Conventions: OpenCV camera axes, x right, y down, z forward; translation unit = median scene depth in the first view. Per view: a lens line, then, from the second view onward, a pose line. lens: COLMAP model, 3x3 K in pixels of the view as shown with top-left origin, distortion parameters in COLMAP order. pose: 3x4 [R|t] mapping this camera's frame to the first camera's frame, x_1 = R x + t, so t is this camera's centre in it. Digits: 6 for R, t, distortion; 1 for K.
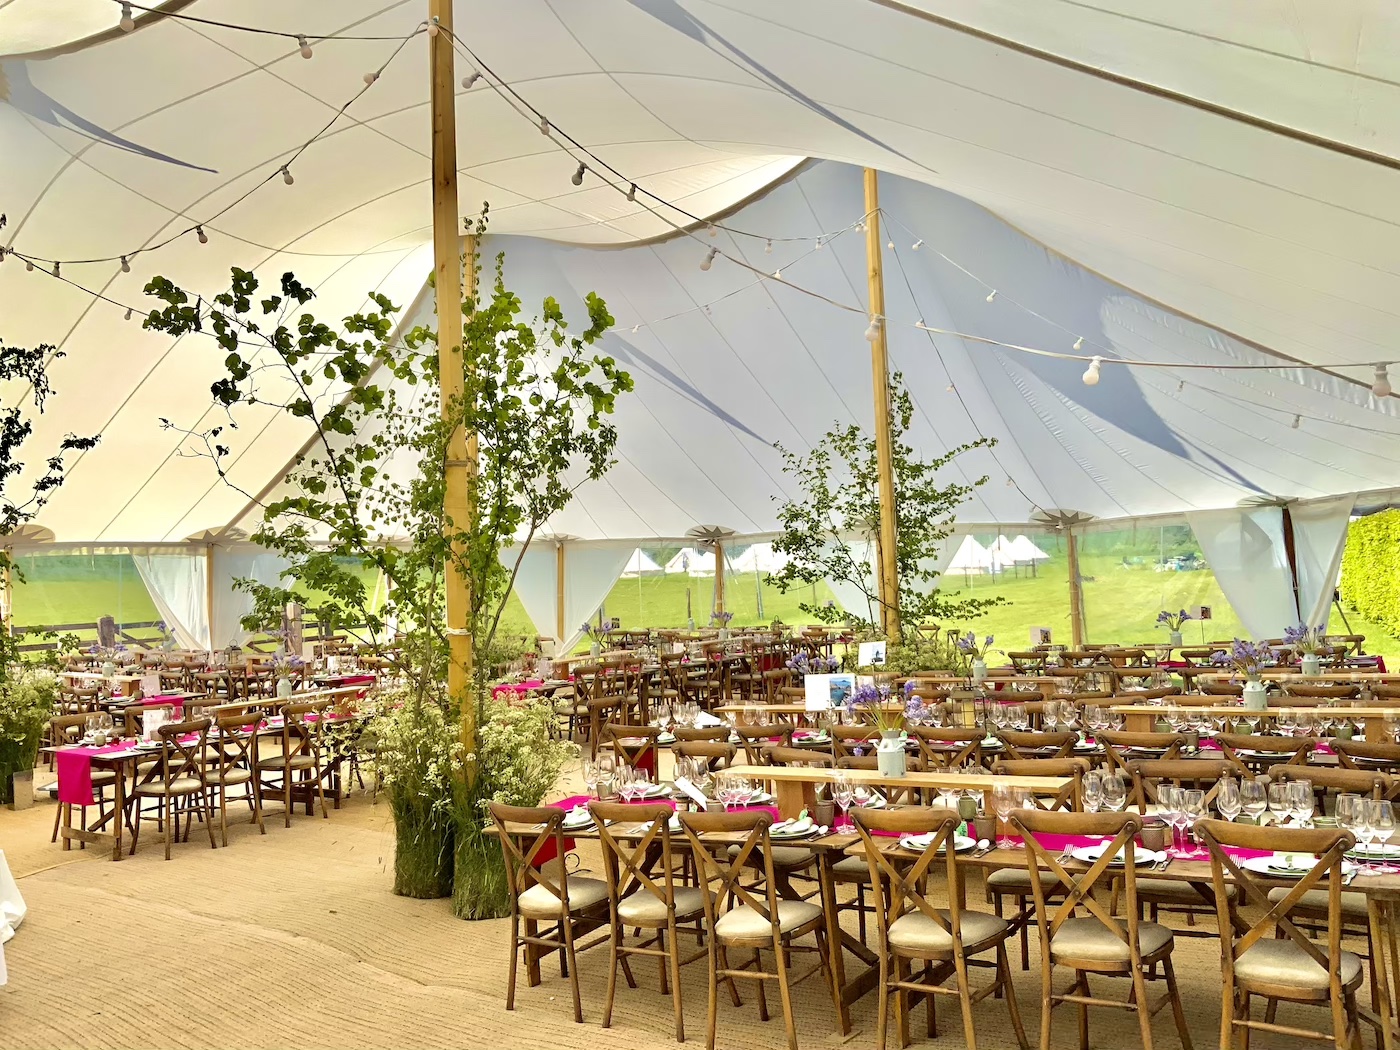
lens RADIAL K [[1147.0, 0, 691.8], [0, 1147.0, 531.4], [0, 0, 1]] dist [0.112401, -0.256970]
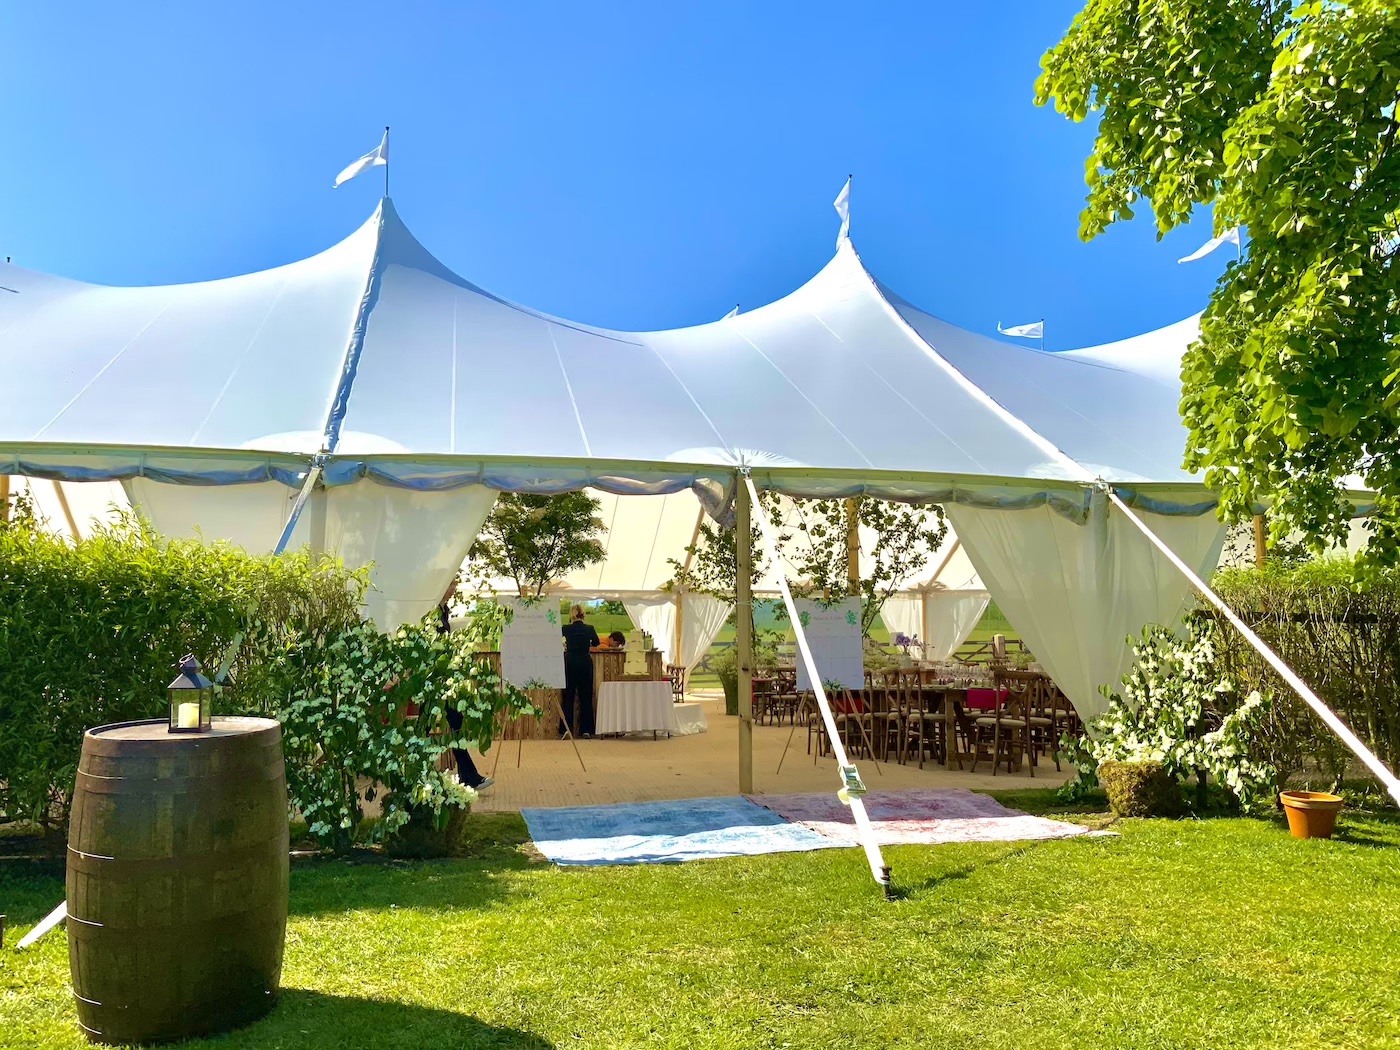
lens RADIAL K [[1147.0, 0, 691.8], [0, 1147.0, 531.4], [0, 0, 1]] dist [0.112401, -0.256970]
pose [[0.724187, -0.040716, -0.688401, 1.072632], [0.006571, 0.998618, -0.052151, 0.021605], [0.689572, 0.033244, 0.723453, -0.811762]]
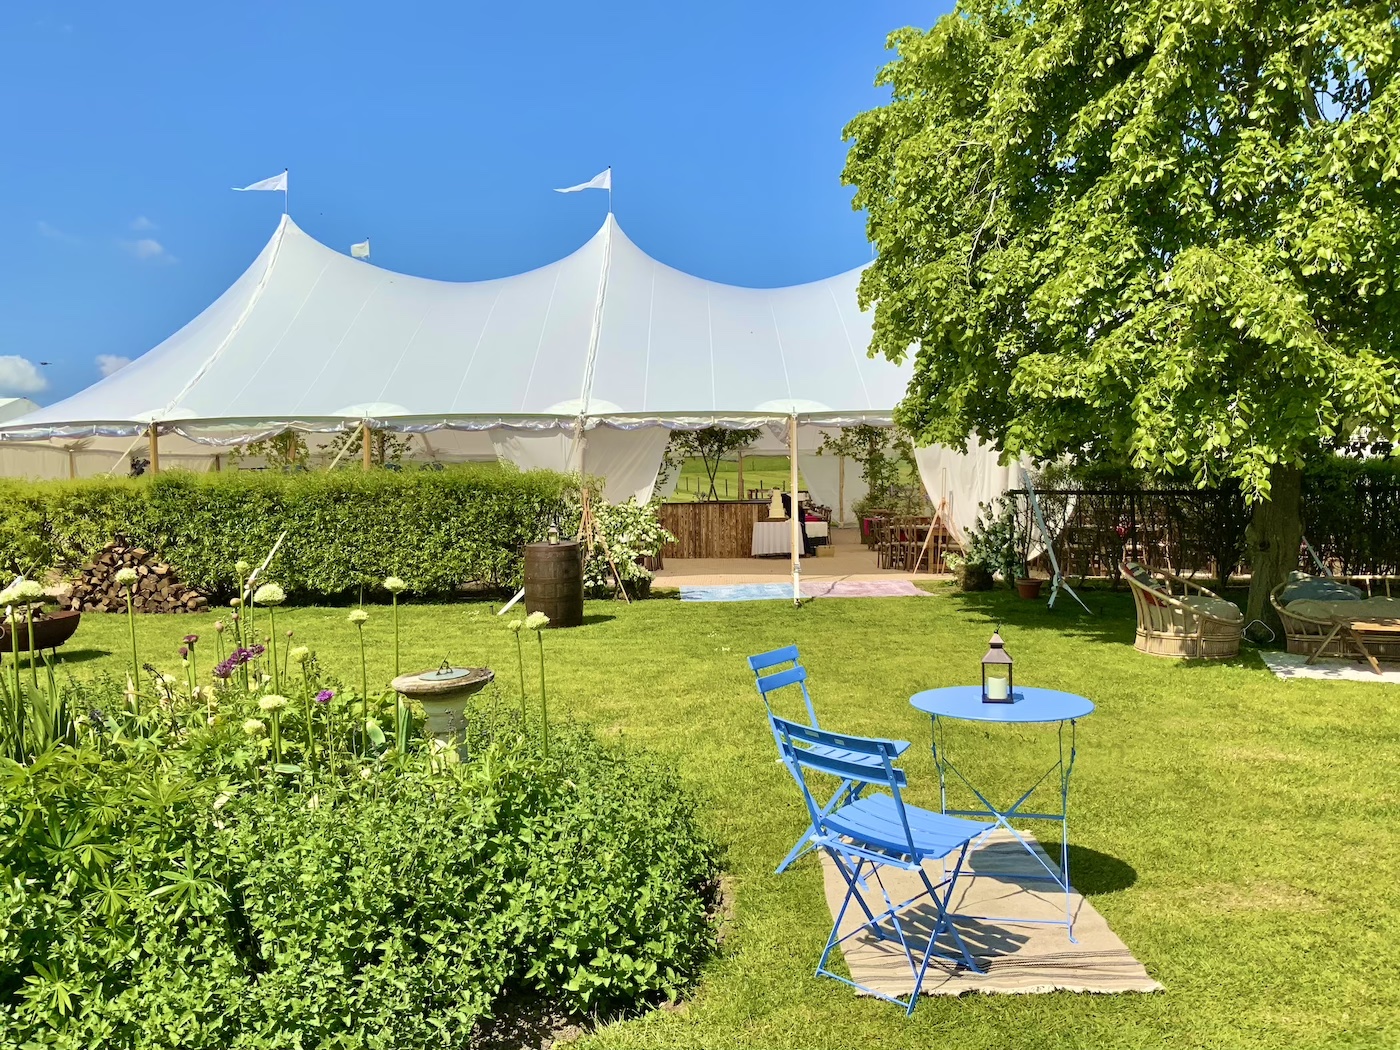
lens RADIAL K [[1147.0, 0, 691.8], [0, 1147.0, 531.4], [0, 0, 1]] dist [0.112401, -0.256970]
pose [[0.568188, 0.058840, -0.820792, 2.082656], [0.025881, 0.995669, 0.089292, -0.084980], [0.822491, -0.071977, 0.564205, -1.390240]]
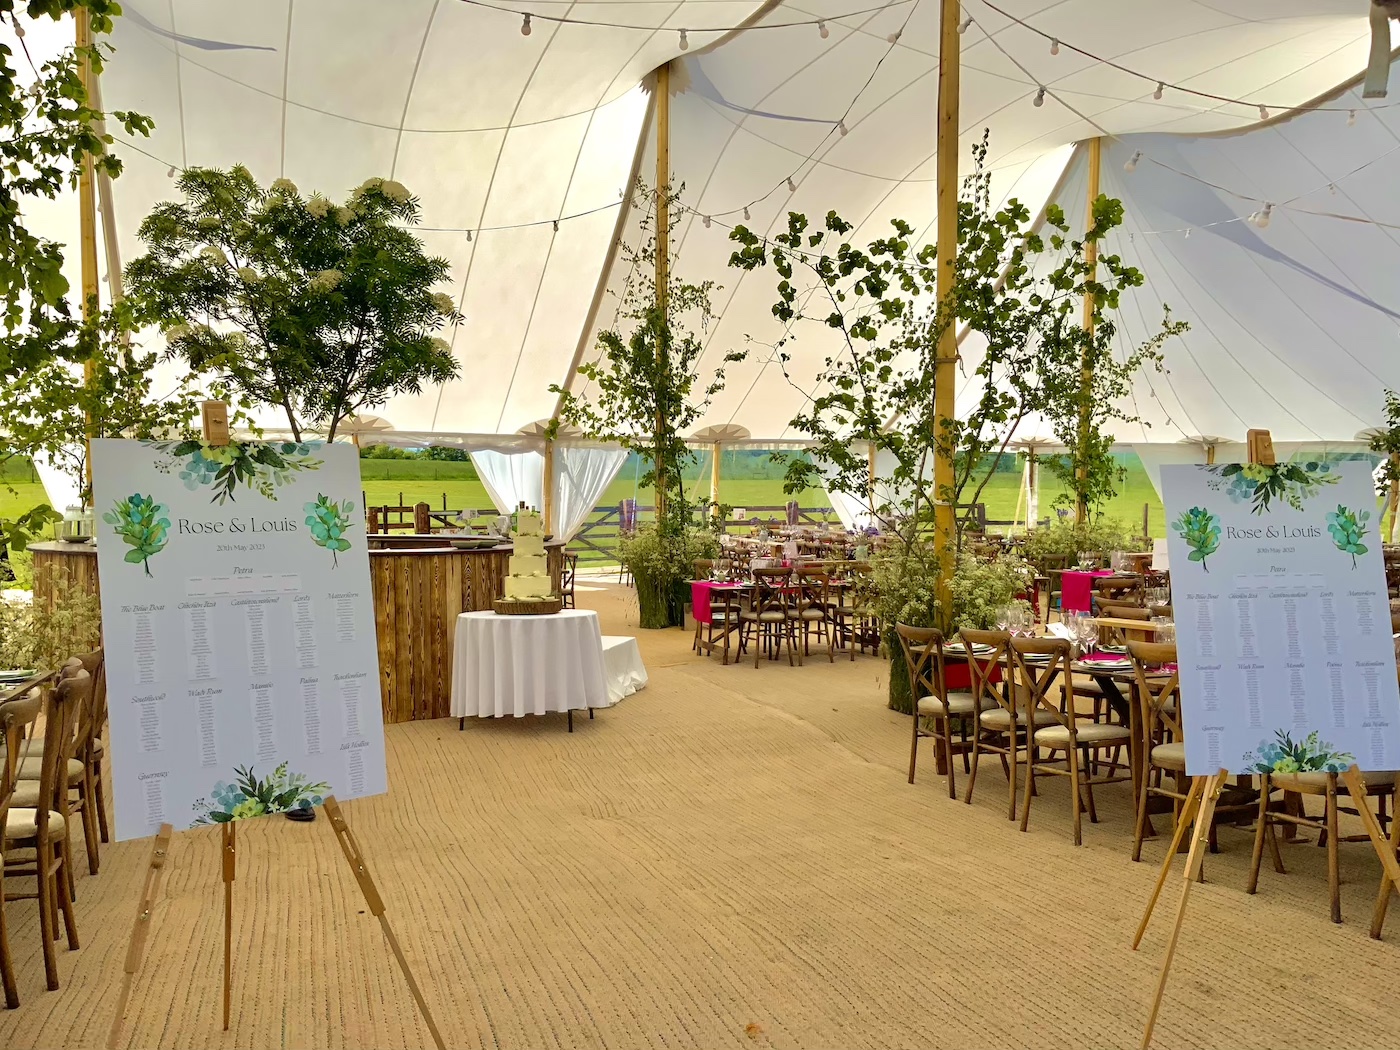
lens RADIAL K [[1147.0, 0, 691.8], [0, 1147.0, 531.4], [0, 0, 1]] dist [0.112401, -0.256970]
pose [[0.819082, 0.053969, -0.571132, 0.258014], [-0.009227, 0.996676, 0.080947, 0.021367], [0.573602, -0.061032, 0.816857, -0.124075]]
